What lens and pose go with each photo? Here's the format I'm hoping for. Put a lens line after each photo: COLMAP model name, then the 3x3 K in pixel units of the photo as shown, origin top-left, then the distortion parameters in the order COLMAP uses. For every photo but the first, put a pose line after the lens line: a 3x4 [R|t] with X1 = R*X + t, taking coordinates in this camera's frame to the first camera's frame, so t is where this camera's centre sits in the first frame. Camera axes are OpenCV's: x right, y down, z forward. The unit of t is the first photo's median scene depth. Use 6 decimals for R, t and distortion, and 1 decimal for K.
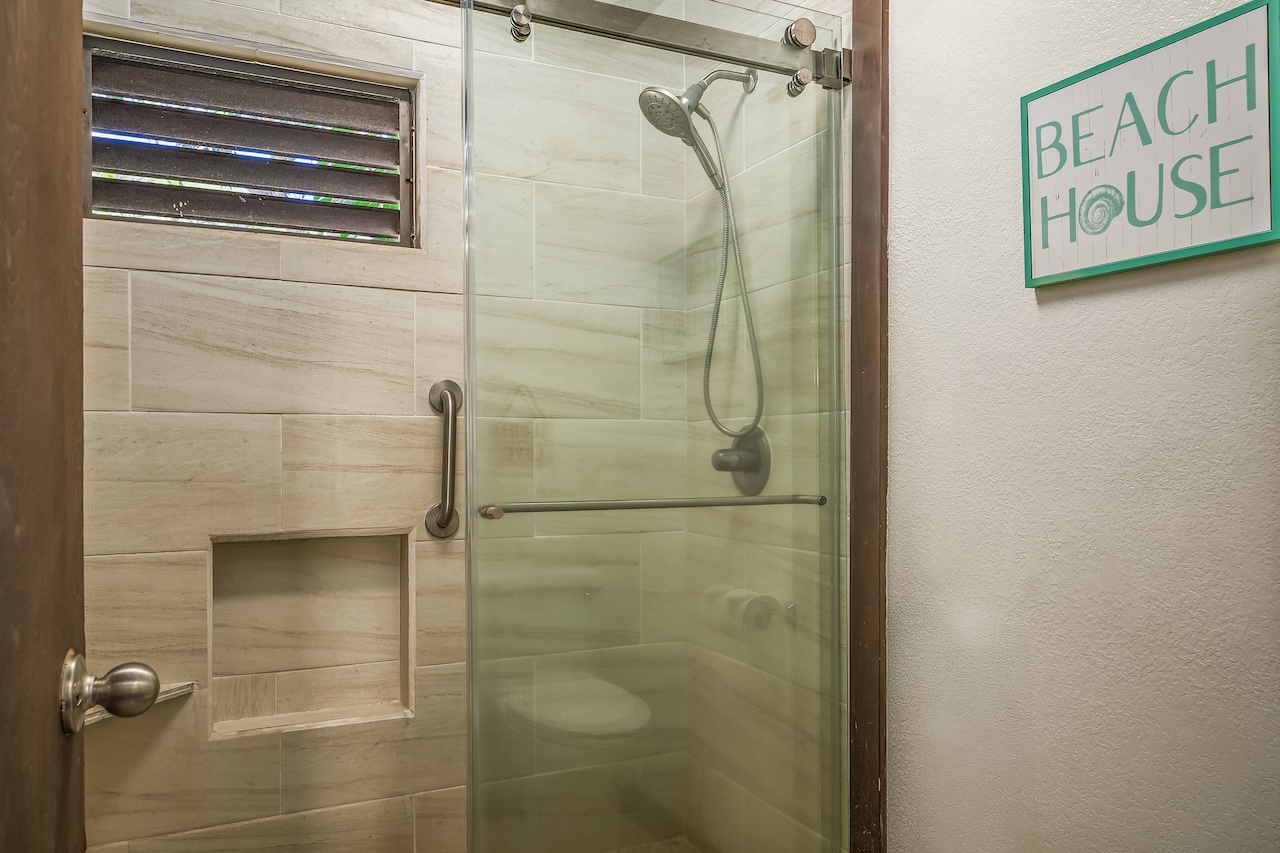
lens RADIAL K [[951.7, 0, 692.4], [0, 951.7, 427.4], [0, 0, 1]] dist [-0.003707, 0.000519]
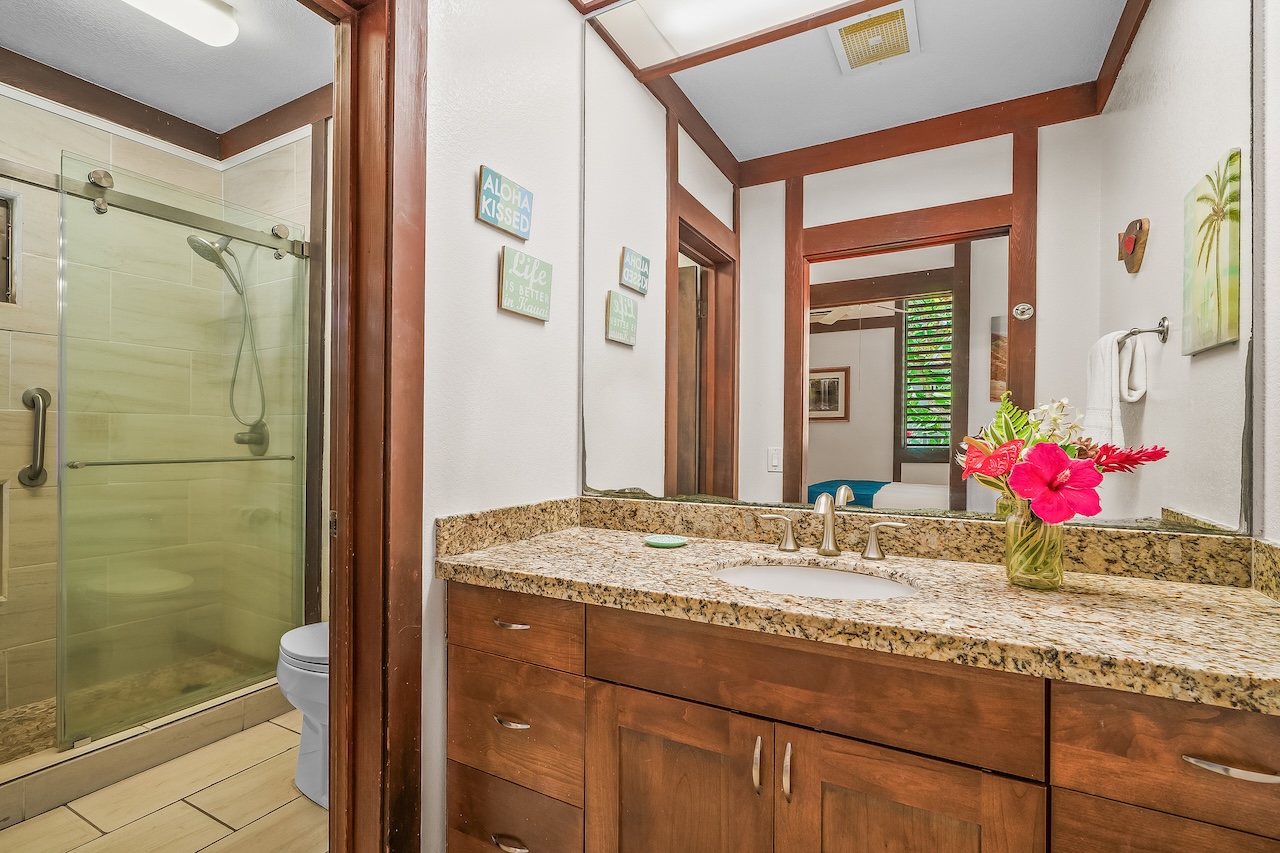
lens RADIAL K [[580.3, 0, 629.2], [0, 580.3, 428.2], [0, 0, 1]] dist [-0.008501, 0.001732]
pose [[0.845300, 0.012344, 0.534150, 0.071482], [-0.020140, 0.999759, 0.008768, -0.011022], [-0.533913, -0.018169, 0.845344, -0.379798]]
